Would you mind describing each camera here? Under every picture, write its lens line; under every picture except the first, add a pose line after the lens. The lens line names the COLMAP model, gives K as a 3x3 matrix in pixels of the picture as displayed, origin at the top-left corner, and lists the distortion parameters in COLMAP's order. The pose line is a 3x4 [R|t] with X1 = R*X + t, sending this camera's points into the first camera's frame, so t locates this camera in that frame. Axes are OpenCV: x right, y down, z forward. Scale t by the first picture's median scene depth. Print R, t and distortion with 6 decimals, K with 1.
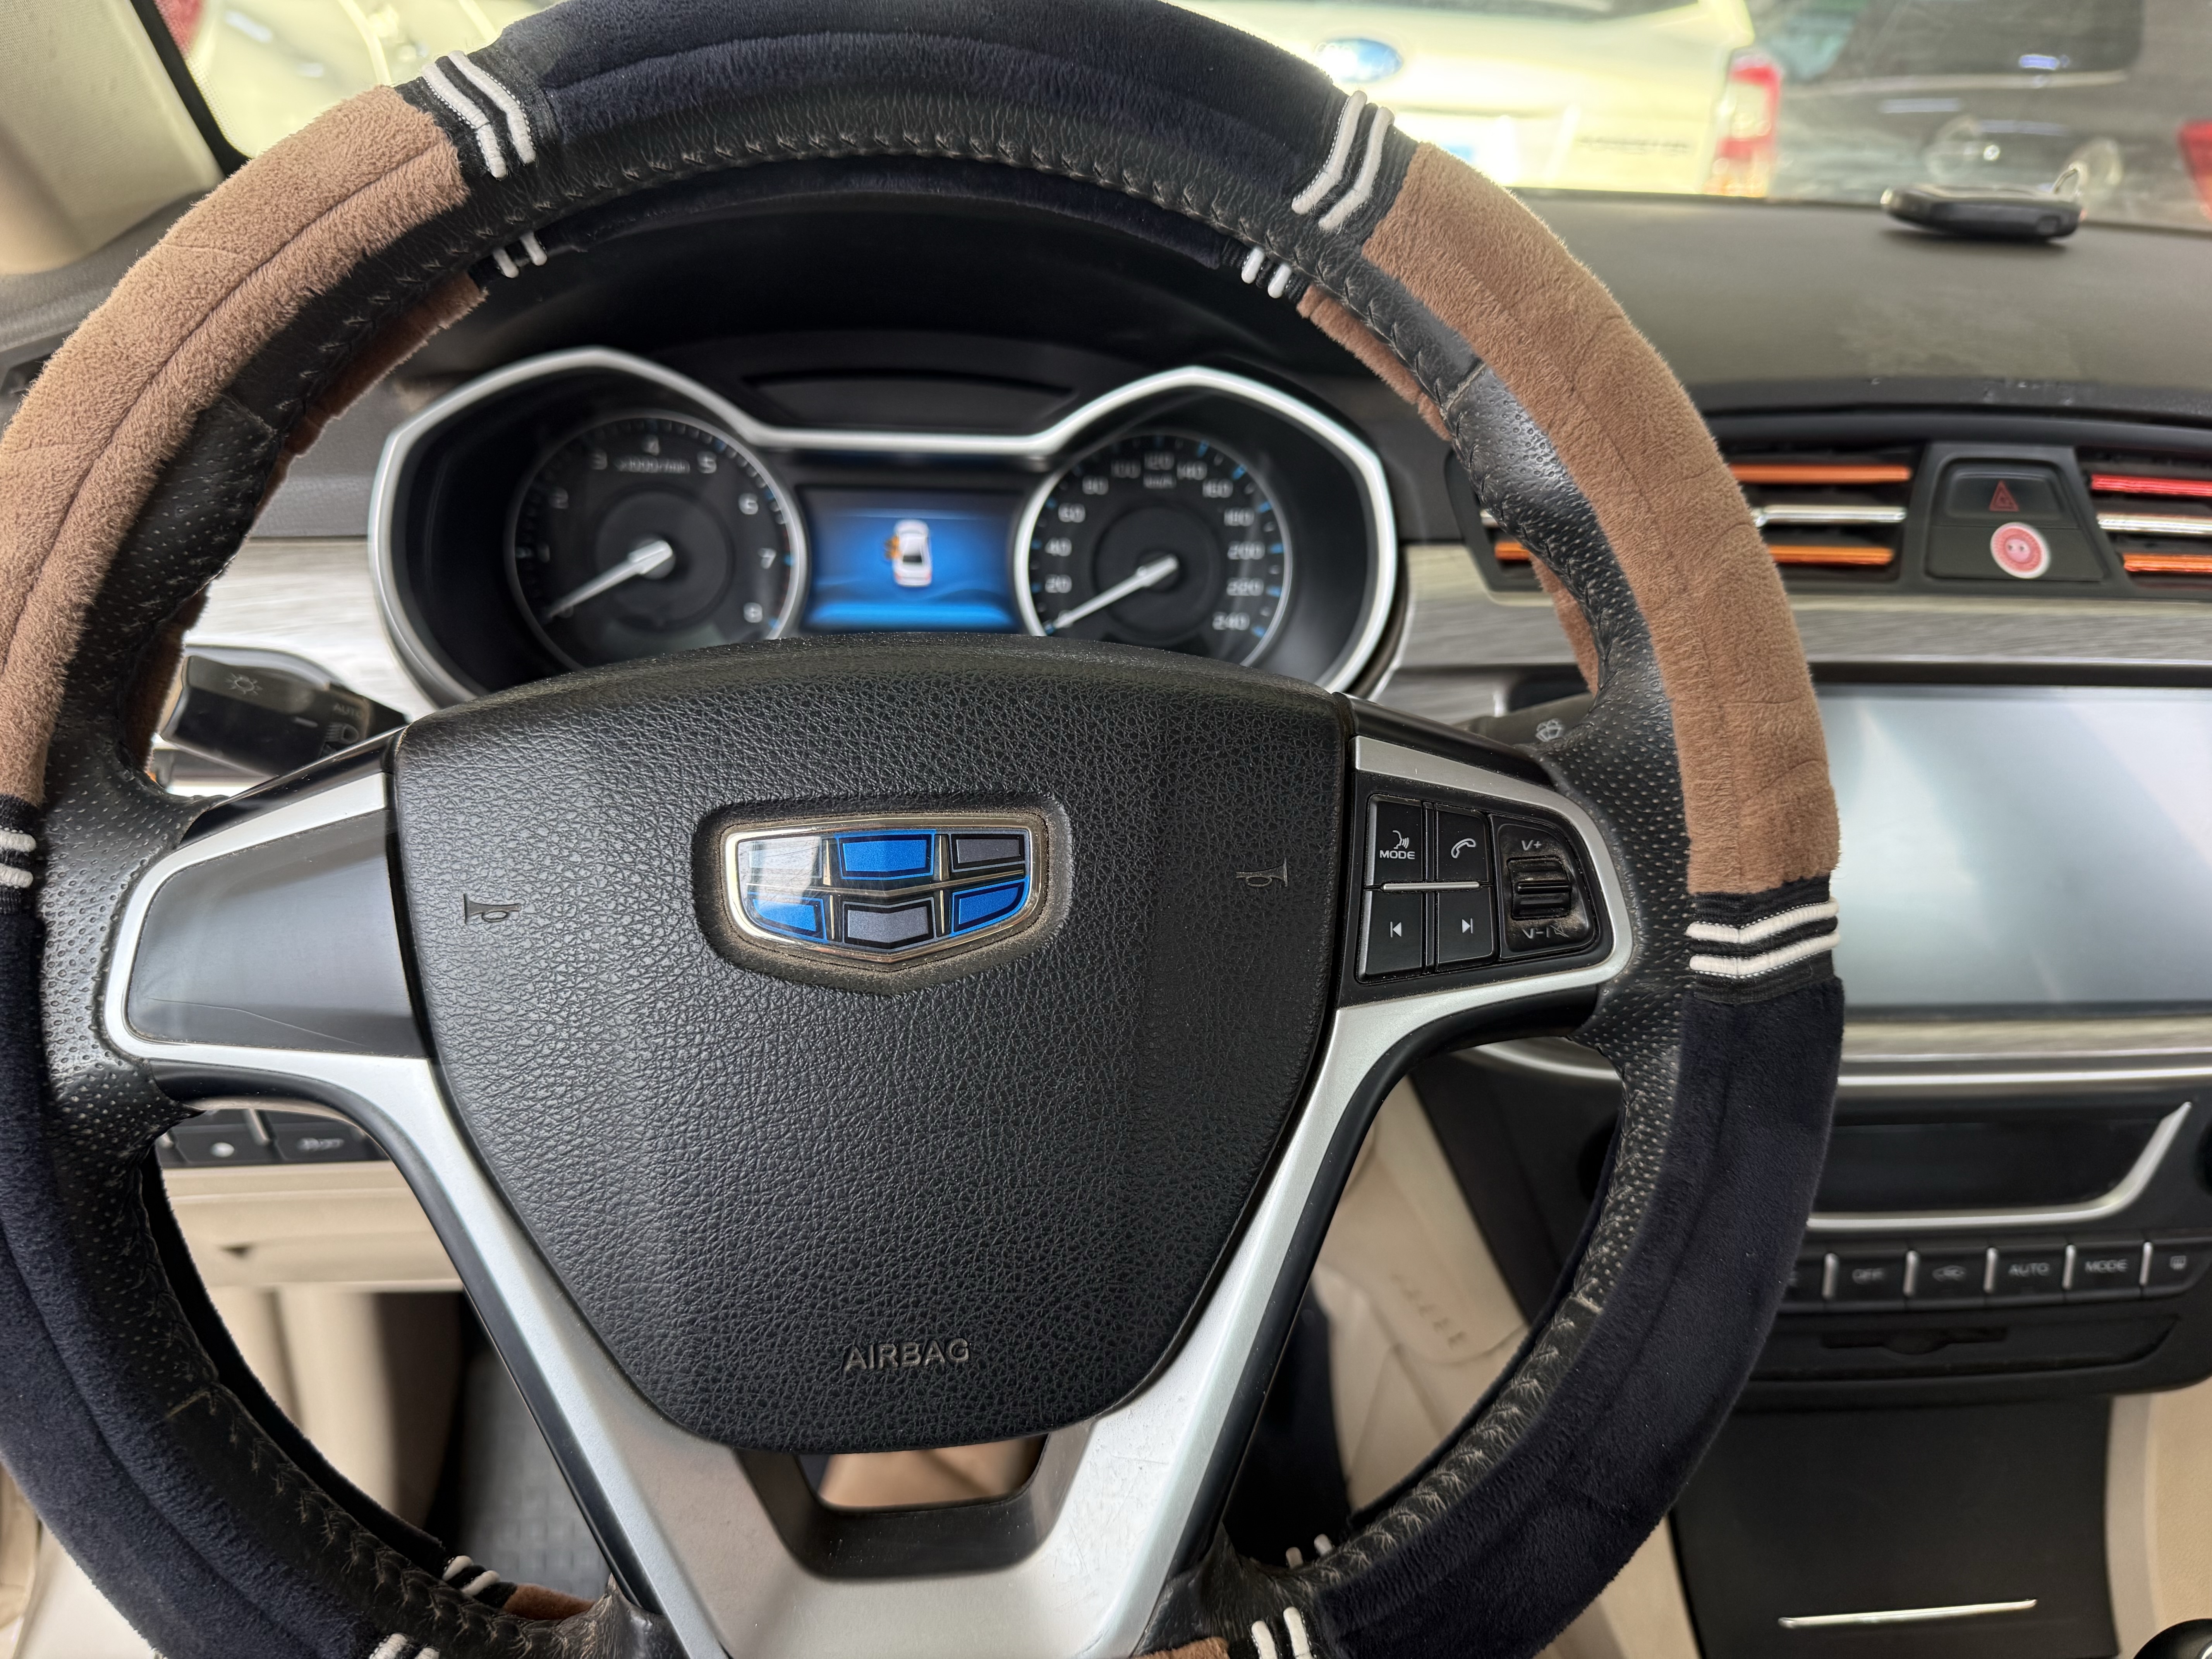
lens RADIAL K [[1694.1, 0, 1106.0], [0, 1694.1, 829.5], [0, 0, 1]] dist [-0.001162, 0.001328]
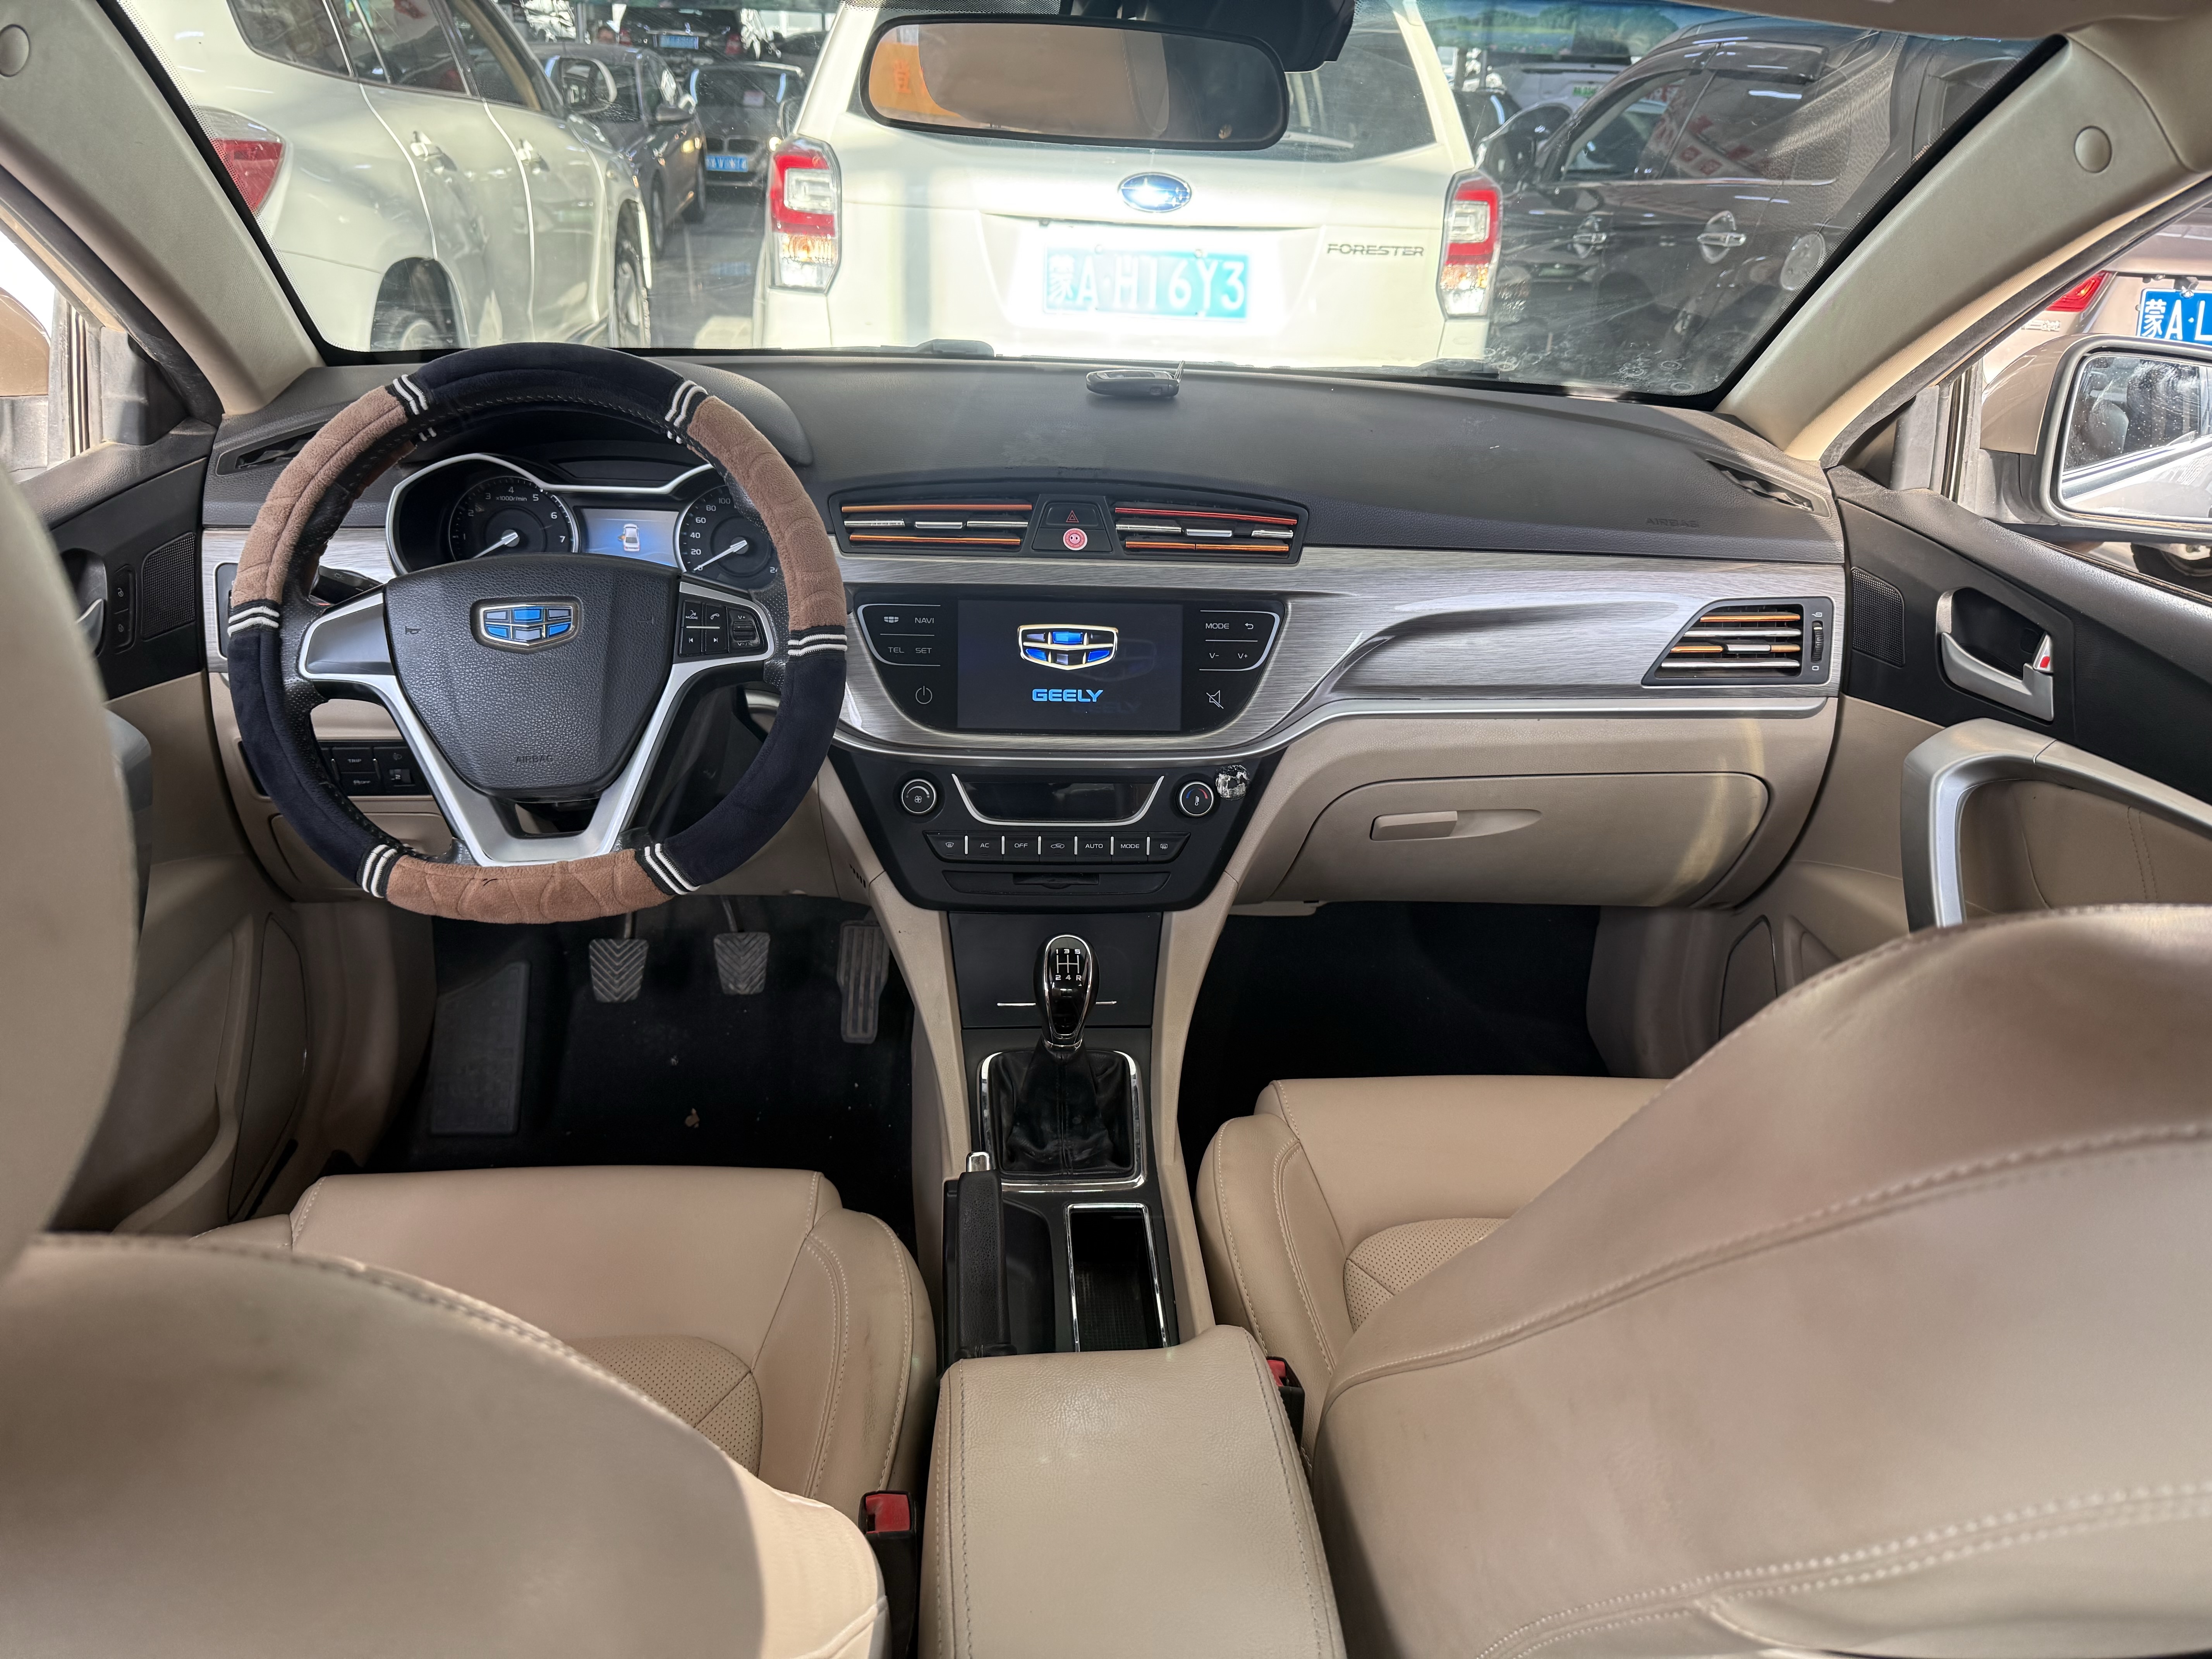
lens RADIAL K [[1565.1, 0, 1106.0], [0, 1565.1, 829.5], [0, 0, 1]] dist [-0.000420, -0.000406]
pose [[0.999965, -0.004656, -0.006902, 0.935955], [0.004651, 0.999989, -0.000677, 0.405732], [0.006905, 0.000645, 0.999976, -1.907708]]
